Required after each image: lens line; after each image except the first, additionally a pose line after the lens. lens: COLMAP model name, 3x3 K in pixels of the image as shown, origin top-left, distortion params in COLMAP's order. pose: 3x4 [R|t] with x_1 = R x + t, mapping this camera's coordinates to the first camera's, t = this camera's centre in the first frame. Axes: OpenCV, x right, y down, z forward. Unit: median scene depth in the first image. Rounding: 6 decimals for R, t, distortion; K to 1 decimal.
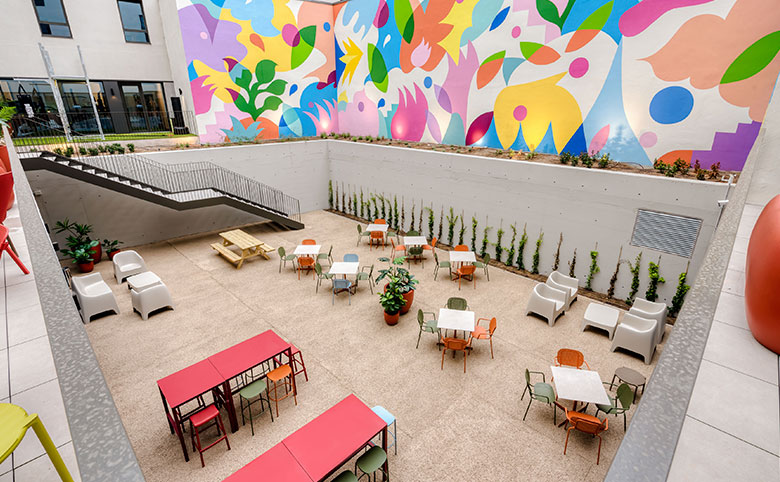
lens RADIAL K [[363.7, 0, 390.1], [0, 363.7, 231.9], [0, 0, 1]] dist [-0.000937, -0.000369]
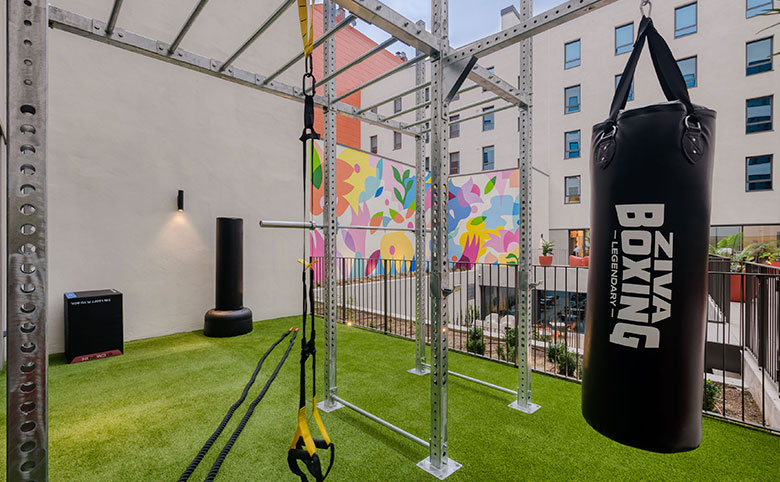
lens RADIAL K [[363.7, 0, 390.1], [0, 363.7, 231.9], [0, 0, 1]] dist [-0.000937, -0.000369]
pose [[-0.129816, 0.035439, 0.990905, -0.968512], [0.333324, 0.942760, 0.009950, -0.341733], [-0.933833, 0.331584, -0.134198, 0.972682]]
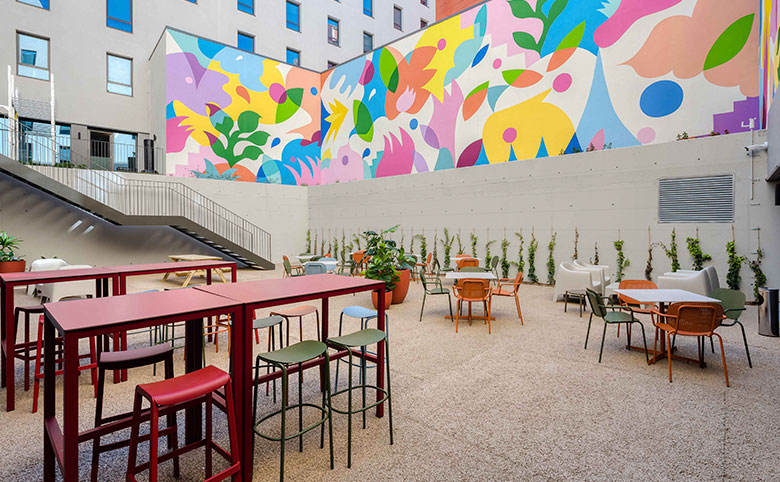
lens RADIAL K [[376.6, 0, 397.6], [0, 376.6, 229.2], [0, 0, 1]] dist [-0.002957, -0.000614]
pose [[0.997853, 0.001425, 0.065479, -0.006930], [0.020392, 0.943310, -0.331287, 0.195780], [-0.062239, 0.331911, 0.941255, 0.123358]]
